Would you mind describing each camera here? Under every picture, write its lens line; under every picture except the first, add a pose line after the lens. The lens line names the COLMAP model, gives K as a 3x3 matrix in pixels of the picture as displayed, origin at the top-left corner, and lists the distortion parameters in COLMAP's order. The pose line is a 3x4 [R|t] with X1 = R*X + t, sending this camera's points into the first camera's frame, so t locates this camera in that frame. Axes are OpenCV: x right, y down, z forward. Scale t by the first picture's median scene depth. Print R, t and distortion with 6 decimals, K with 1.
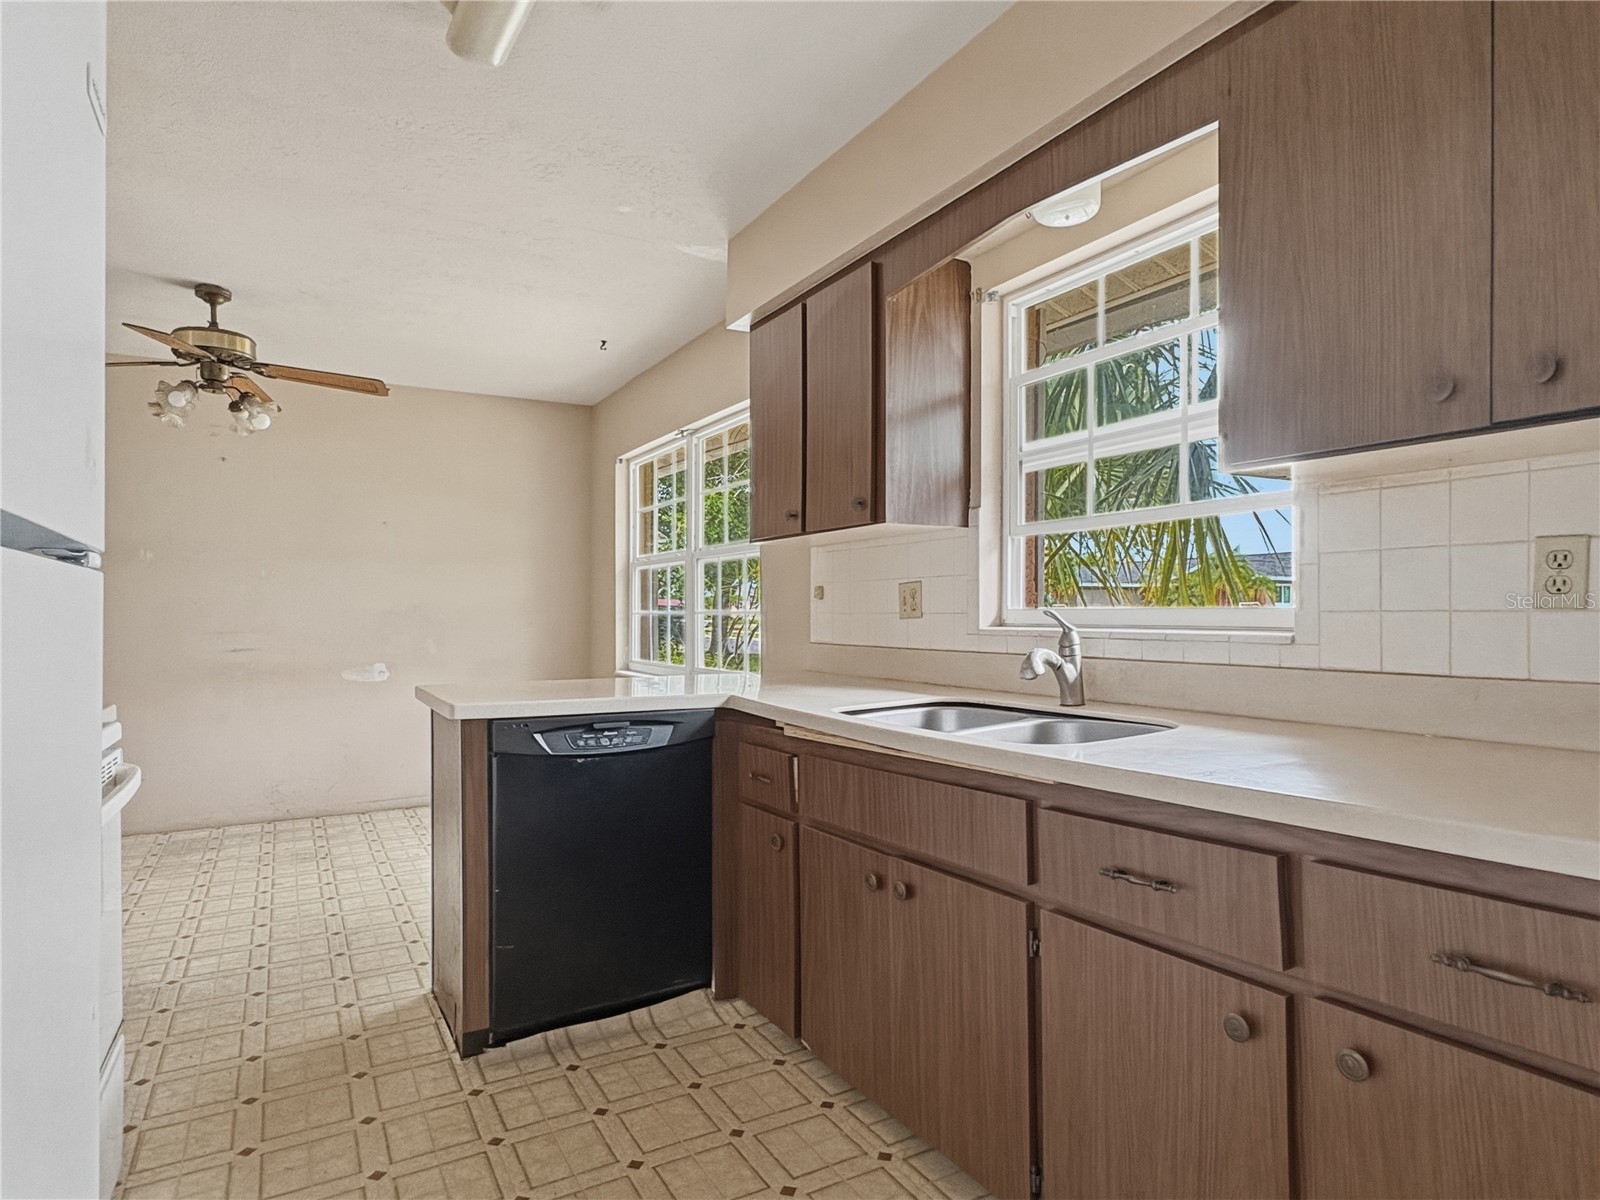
lens RADIAL K [[917.1, 0, 806.4], [0, 917.1, 621.8], [0, 0, 1]] dist [0.000143, 0.003229]
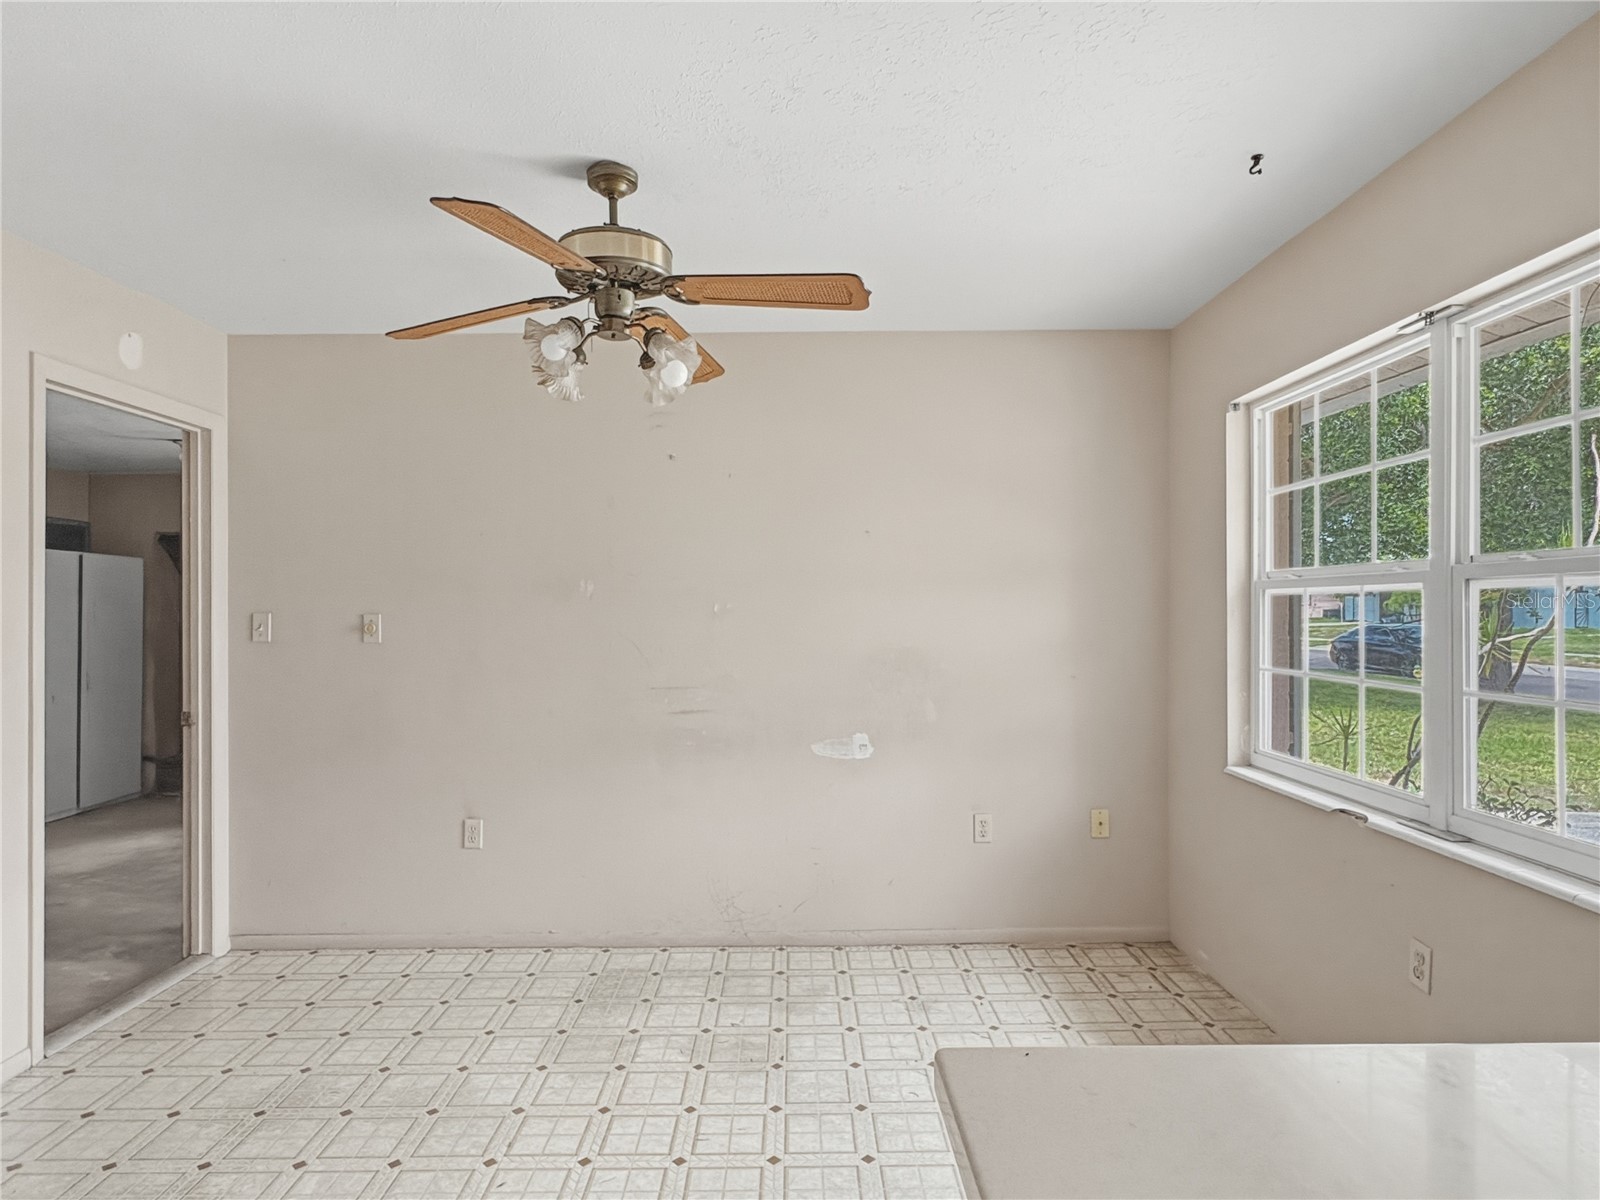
lens RADIAL K [[917.1, 0, 797.7], [0, 917.1, 600.1], [0, 0, 1]] dist [0.000143, 0.003229]
pose [[0.870922, -0.008195, -0.491352, -0.233010], [-0.002016, 0.999793, -0.020247, -0.059440], [0.491416, 0.018624, 0.870726, 0.523695]]
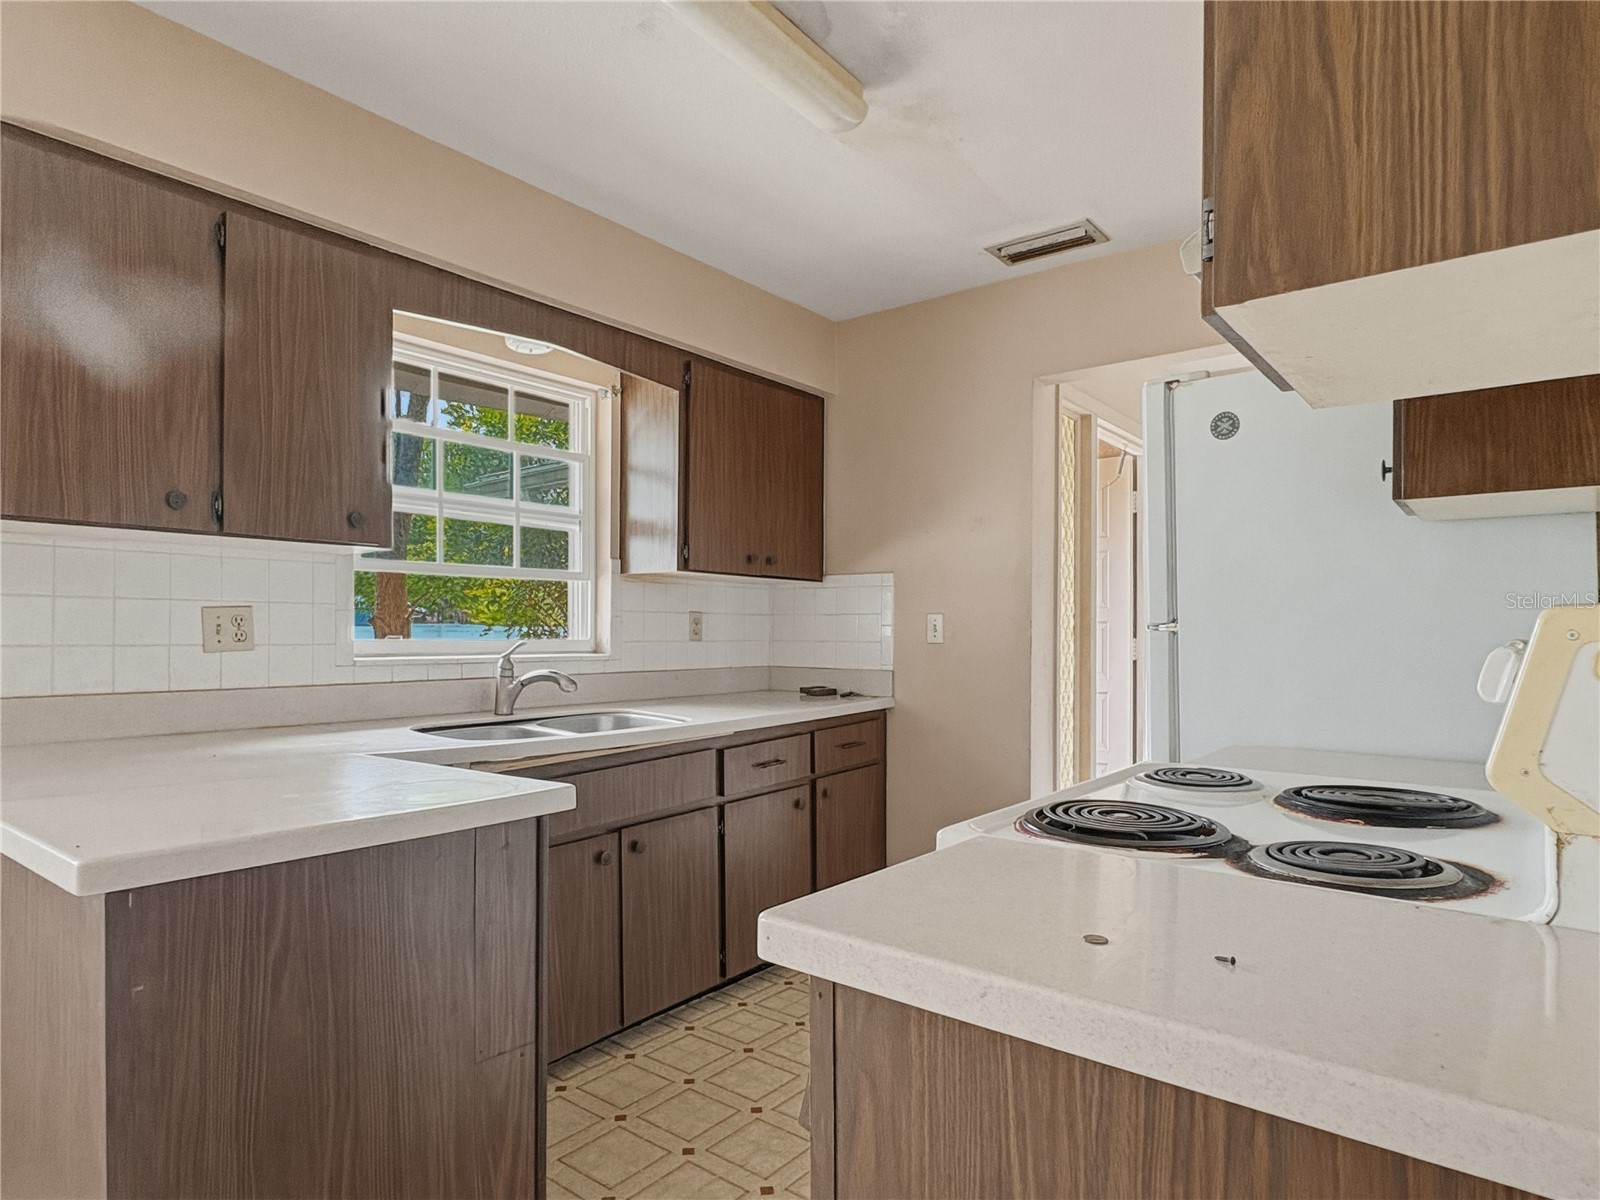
lens RADIAL K [[917.1, 0, 791.8], [0, 917.1, 621.3], [0, 0, 1]] dist [0.000143, 0.003229]
pose [[-0.361905, 0.011537, 0.932143, -0.646880], [0.006271, 0.999931, -0.009942, -0.014895], [-0.932194, 0.002247, -0.361953, 0.658517]]
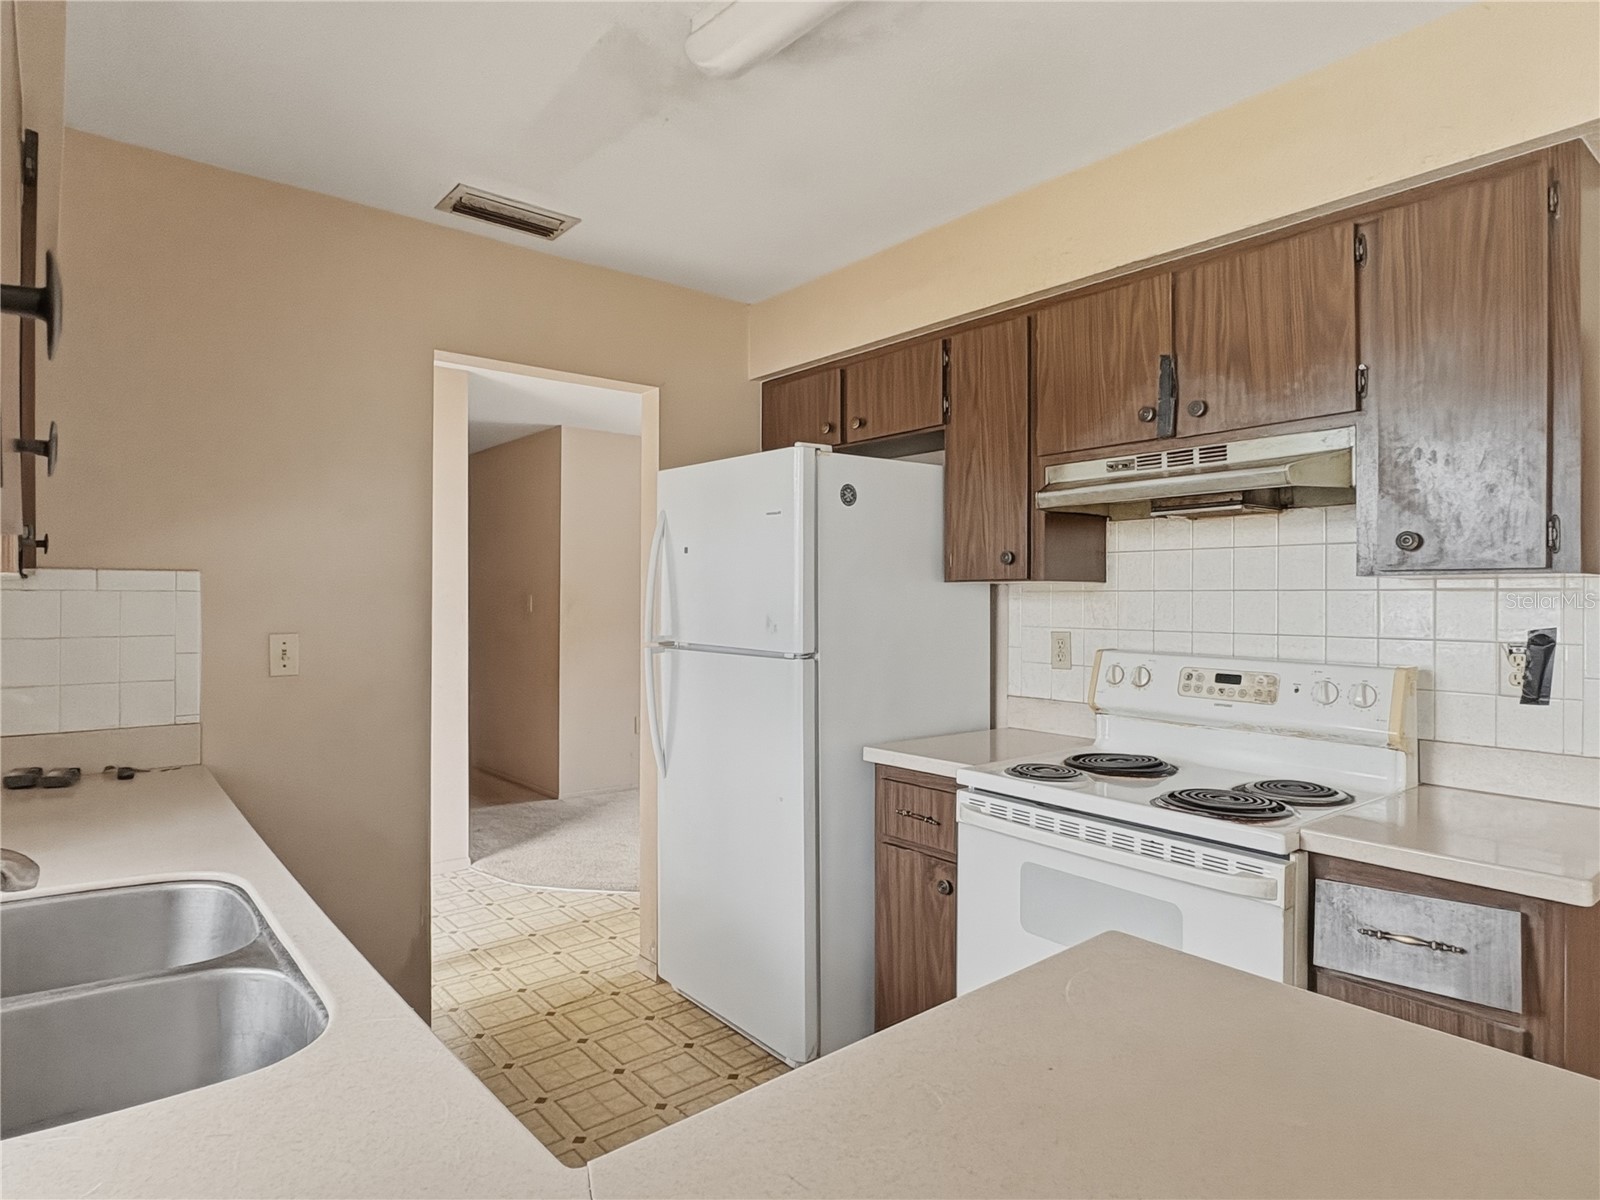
lens RADIAL K [[917.1, 0, 812.8], [0, 917.1, 595.7], [0, 0, 1]] dist [0.000143, 0.003229]
pose [[-0.984810, -0.000022, -0.173635, -0.080249], [-0.001326, 0.999972, 0.007393, -0.064492], [0.173630, 0.007511, -0.984782, 0.902408]]
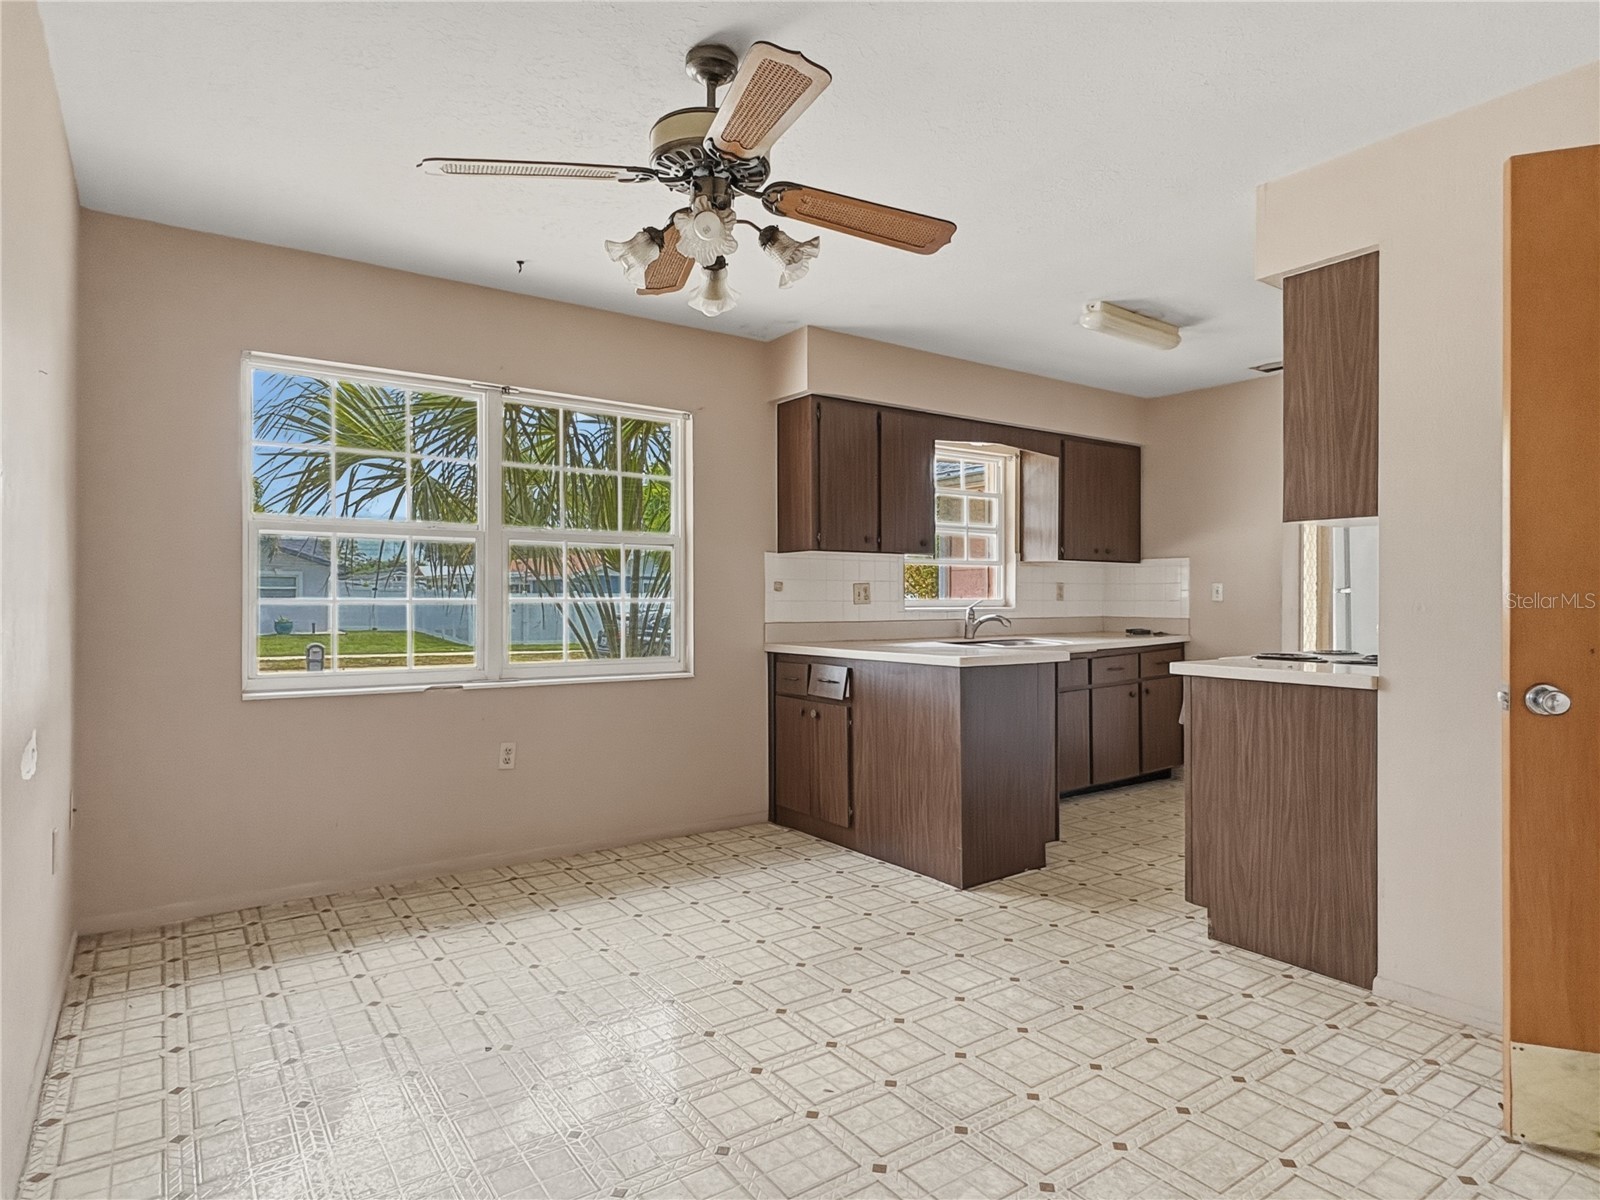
lens RADIAL K [[917.1, 0, 804.2], [0, 917.1, 597.2], [0, 0, 1]] dist [0.000143, 0.003229]
pose [[-0.103274, 0.005174, 0.994639, -1.268443], [0.010376, 0.999938, -0.004124, -0.008355], [-0.994599, 0.009894, -0.103322, 1.021262]]
